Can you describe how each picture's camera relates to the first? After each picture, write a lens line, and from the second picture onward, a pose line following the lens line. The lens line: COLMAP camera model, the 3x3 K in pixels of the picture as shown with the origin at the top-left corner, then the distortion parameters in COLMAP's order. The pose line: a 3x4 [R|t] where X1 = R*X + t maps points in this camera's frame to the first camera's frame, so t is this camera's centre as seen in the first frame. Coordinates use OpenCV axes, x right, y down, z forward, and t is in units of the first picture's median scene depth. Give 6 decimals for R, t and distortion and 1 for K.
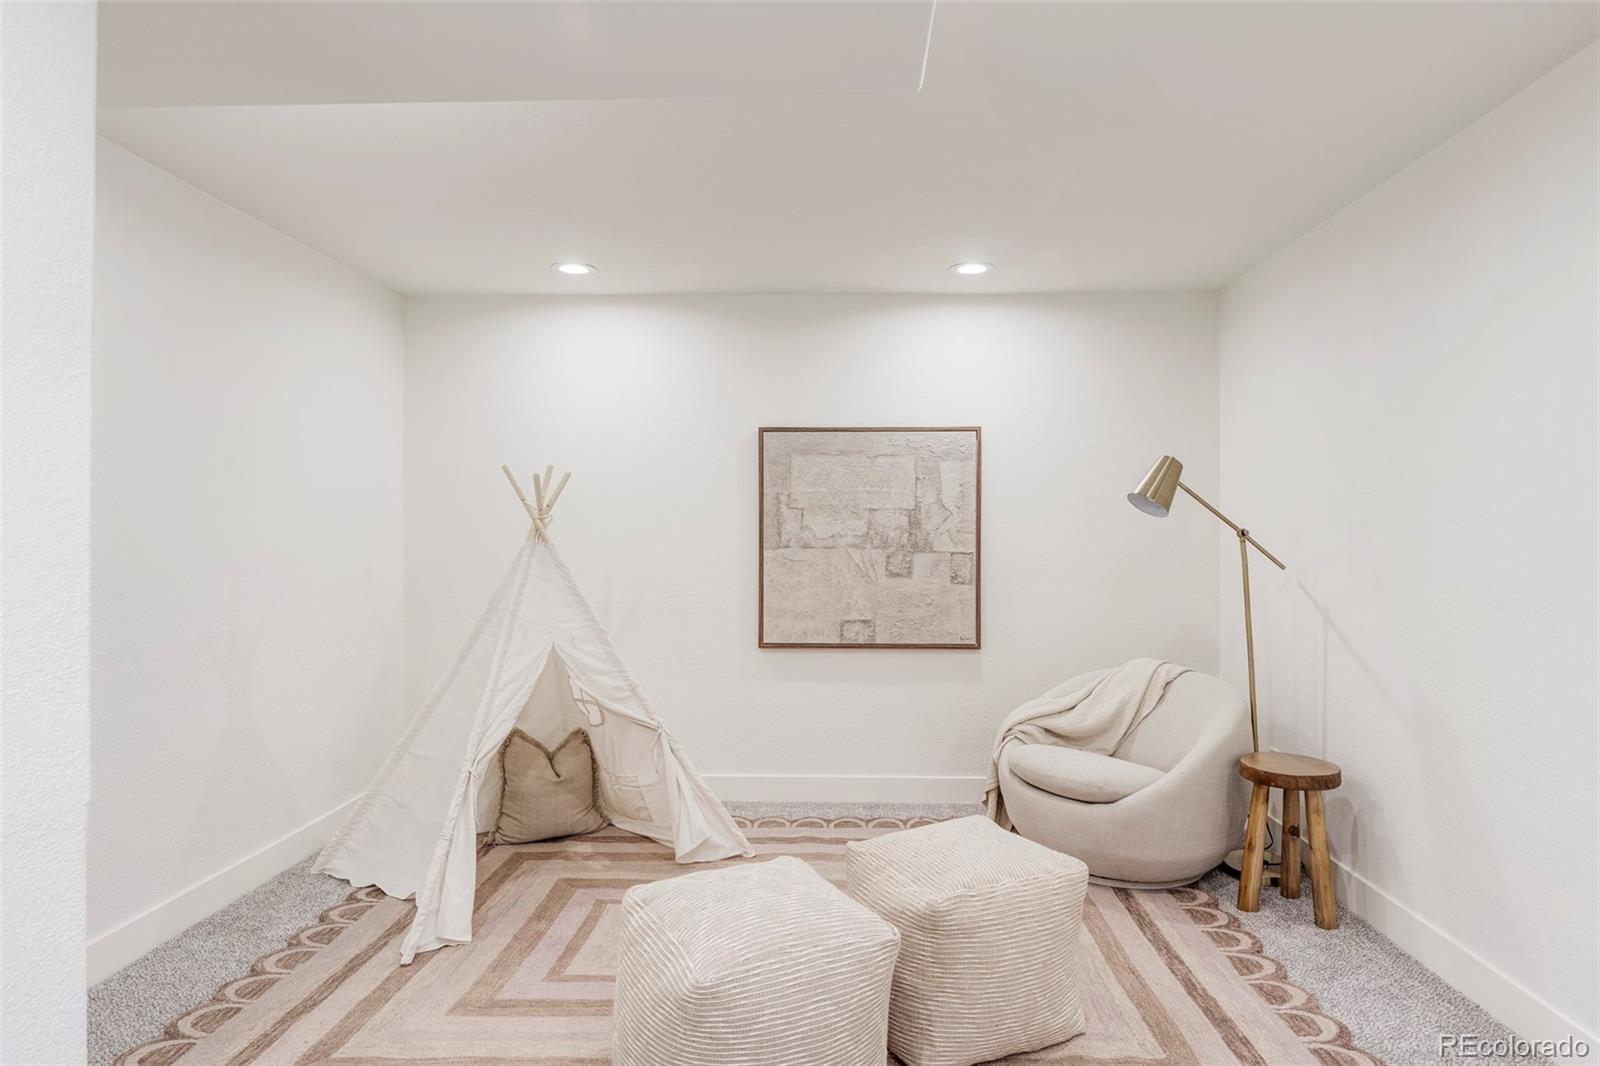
lens RADIAL K [[903.1, 0, 808.4], [0, 903.1, 533.1], [0, 0, 1]] dist [-0.000290, 0.000113]
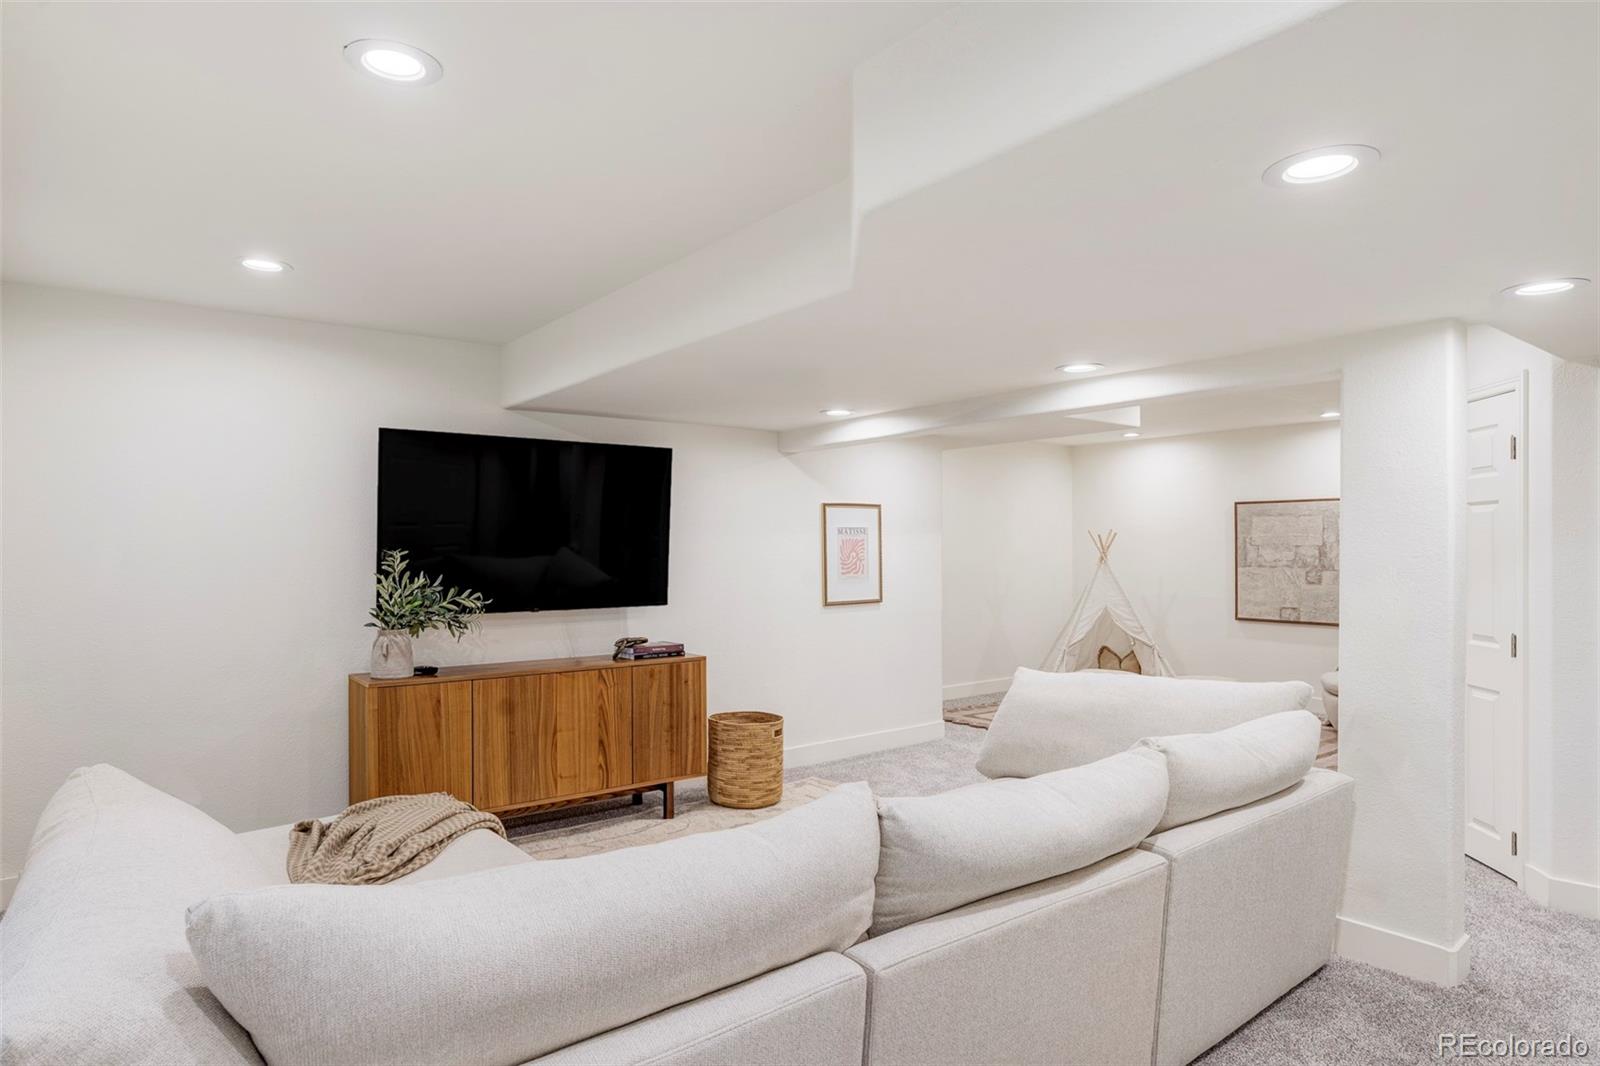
lens RADIAL K [[903.1, 0, 808.4], [0, 903.1, 533.1], [0, 0, 1]] dist [-0.000290, 0.000113]
pose [[0.644127, -0.013533, -0.764799, 0.813326], [0.001765, 0.999867, -0.016206, -0.024248], [0.764916, 0.009089, 0.644065, -0.889378]]
